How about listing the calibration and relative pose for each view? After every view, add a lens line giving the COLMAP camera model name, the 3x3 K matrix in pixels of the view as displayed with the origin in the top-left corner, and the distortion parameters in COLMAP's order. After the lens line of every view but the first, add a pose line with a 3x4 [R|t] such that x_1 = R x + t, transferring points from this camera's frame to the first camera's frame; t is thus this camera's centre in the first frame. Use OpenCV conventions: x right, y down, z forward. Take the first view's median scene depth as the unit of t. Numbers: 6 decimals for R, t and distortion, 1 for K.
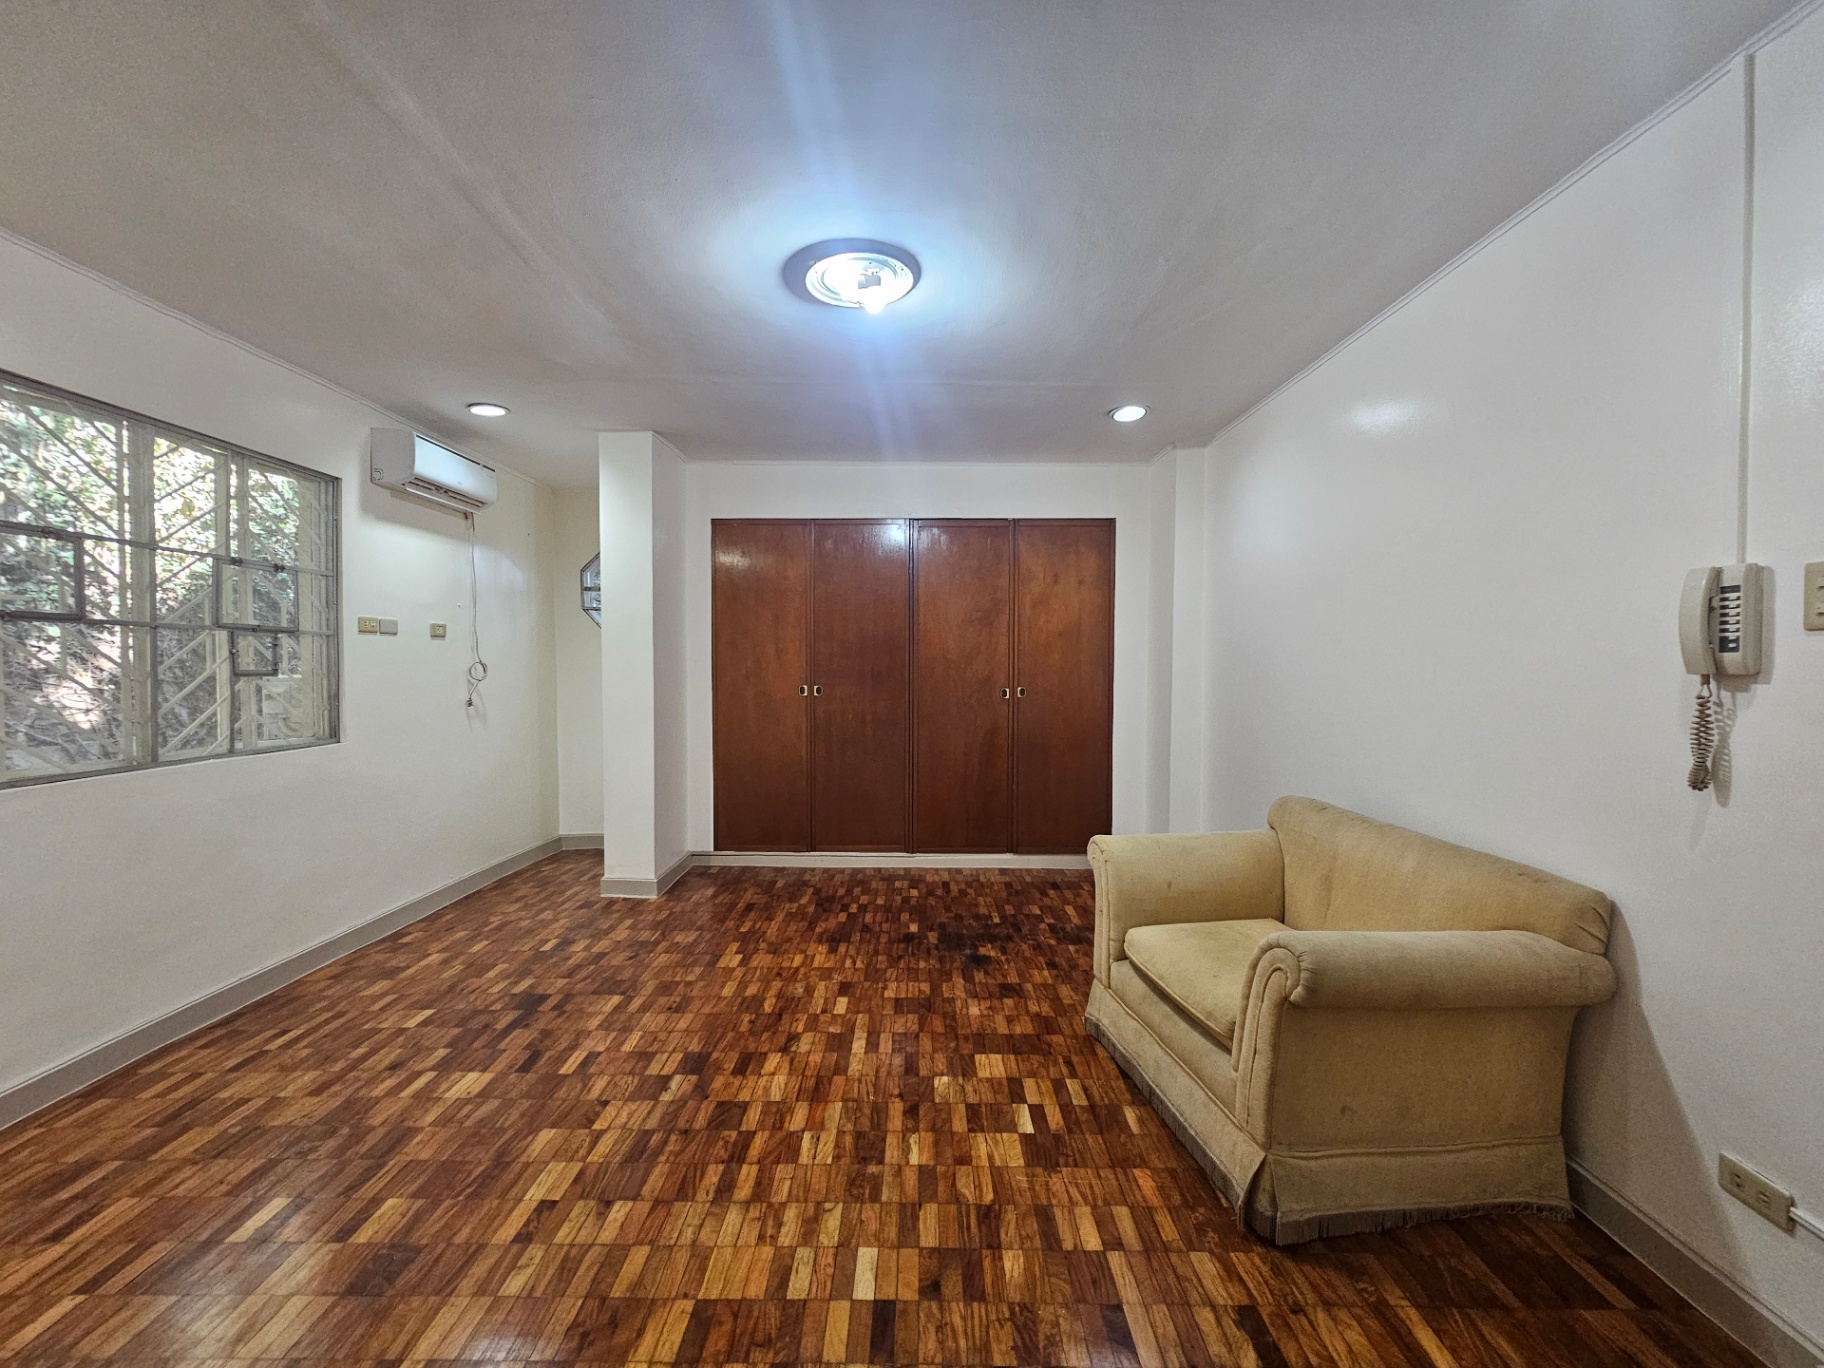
lens RADIAL K [[739.7, 0, 918.7], [0, 739.7, 684.6], [0, 0, 1]] dist [-0.003799, 0.000984]
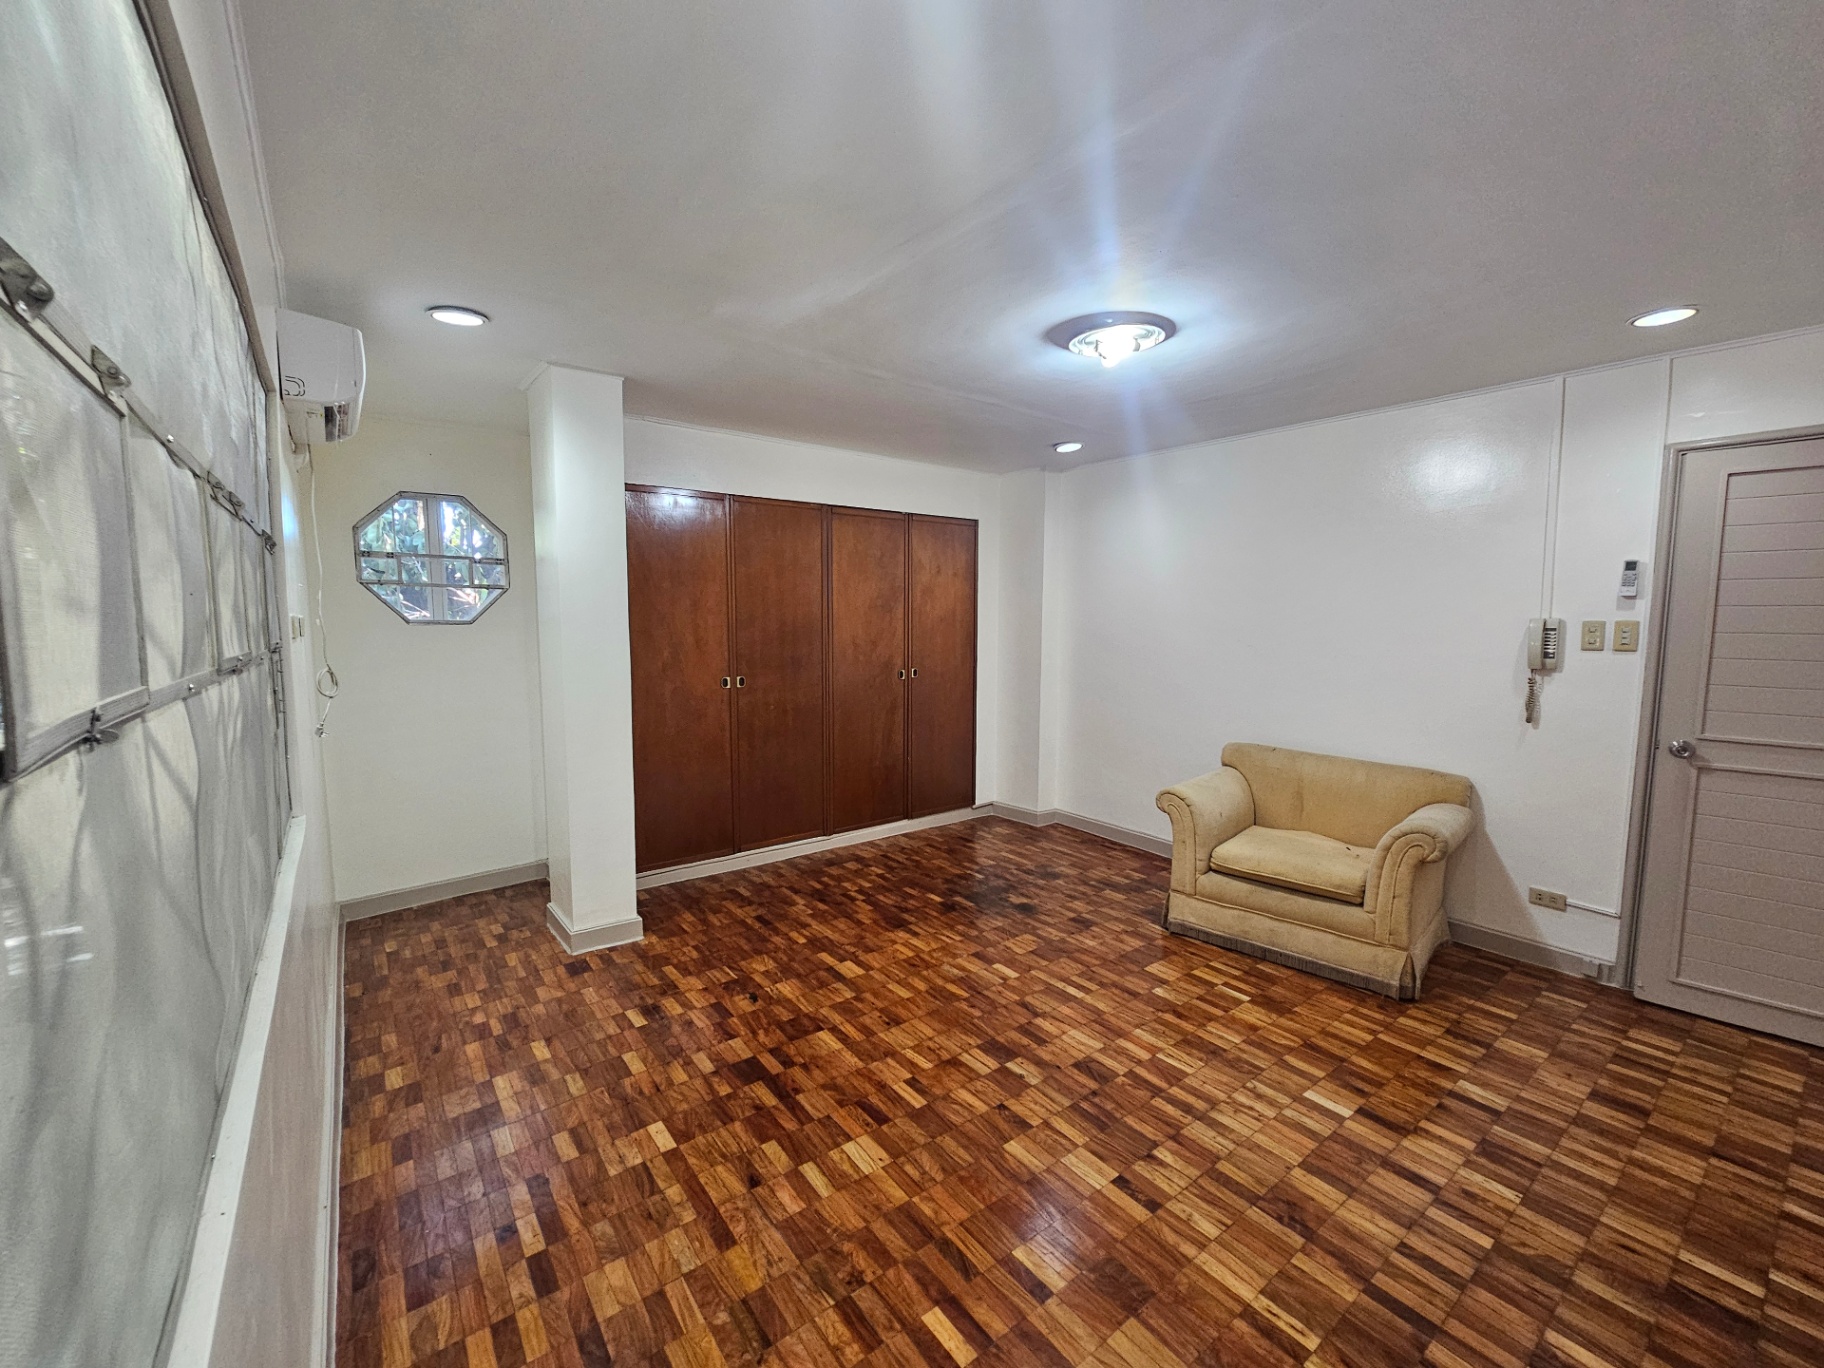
lens RADIAL K [[739.7, 0, 916.8], [0, 739.7, 679.7], [0, 0, 1]] dist [-0.003799, 0.000984]
pose [[0.794464, -0.054884, 0.604826, -0.857673], [0.020732, 0.997779, 0.063309, -0.080406], [-0.606957, -0.037757, 0.793837, 0.203687]]
